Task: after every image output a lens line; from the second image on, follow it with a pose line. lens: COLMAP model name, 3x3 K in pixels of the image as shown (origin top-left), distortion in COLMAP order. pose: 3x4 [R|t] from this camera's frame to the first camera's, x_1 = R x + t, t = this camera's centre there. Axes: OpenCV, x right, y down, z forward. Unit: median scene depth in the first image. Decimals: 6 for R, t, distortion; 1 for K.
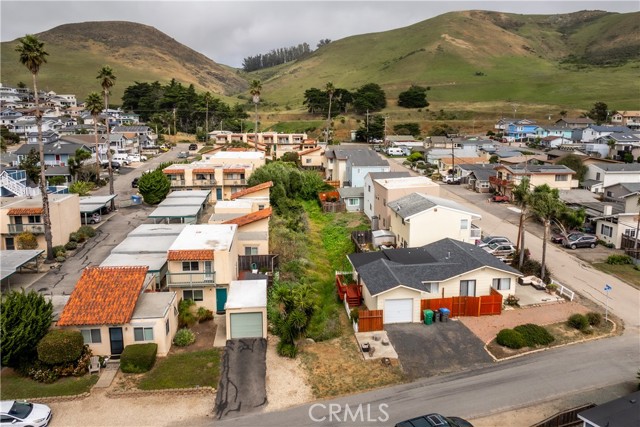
lens RADIAL K [[512.3, 0, 329.4], [0, 512.3, 198.6], [0, 0, 1]] dist [-0.030135, 0.003660]
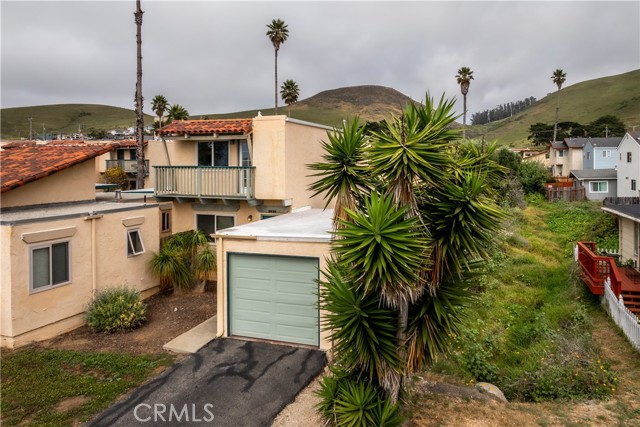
lens RADIAL K [[460.8, 0, 341.8], [0, 460.8, 170.6], [0, 0, 1]] dist [-0.025252, 0.006704]
pose [[0.904852, 0.000602, -0.425725, -0.001230], [-0.068227, 0.987279, -0.143615, 0.092644], [0.420223, 0.158996, 0.893383, 0.335153]]
